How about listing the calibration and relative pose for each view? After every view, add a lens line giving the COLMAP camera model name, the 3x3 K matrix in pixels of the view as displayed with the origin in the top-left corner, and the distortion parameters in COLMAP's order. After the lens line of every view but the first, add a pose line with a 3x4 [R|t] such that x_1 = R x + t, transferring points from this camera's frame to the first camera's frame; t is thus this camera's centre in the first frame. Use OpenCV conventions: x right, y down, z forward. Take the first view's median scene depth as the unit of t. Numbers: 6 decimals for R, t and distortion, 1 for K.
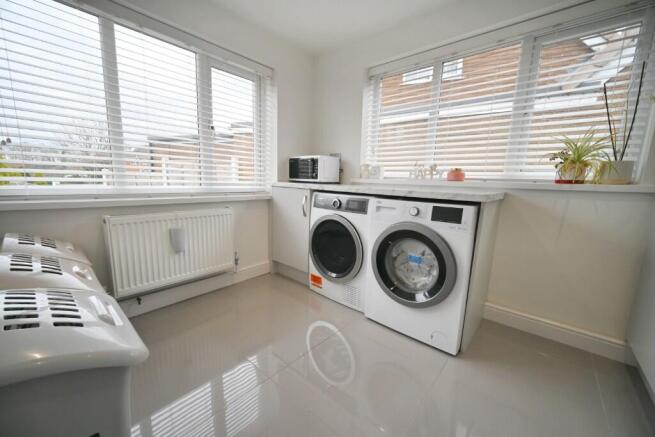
lens RADIAL K [[261.5, 0, 327.5], [0, 261.5, 218.5], [0, 0, 1]] dist [-0.002255, -0.000072]
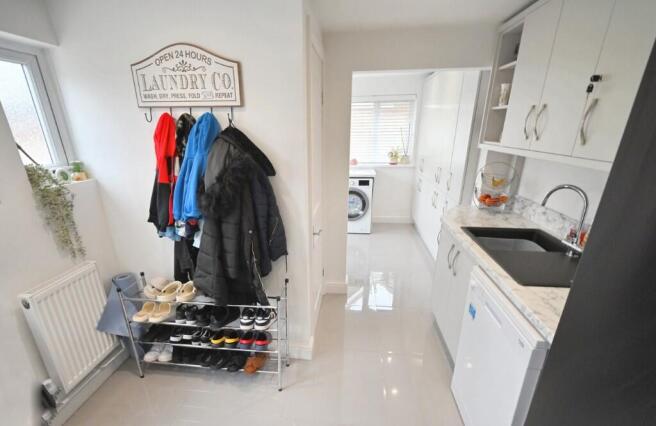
lens RADIAL K [[281.2, 0, 327.5], [0, 281.2, 224.4], [0, 0, 1]] dist [-0.000793, -0.000136]
pose [[0.821211, -0.210744, 0.530282, -1.269979], [0.112180, 0.970791, 0.212086, -0.220196], [-0.559489, -0.114680, 0.820866, -1.042097]]
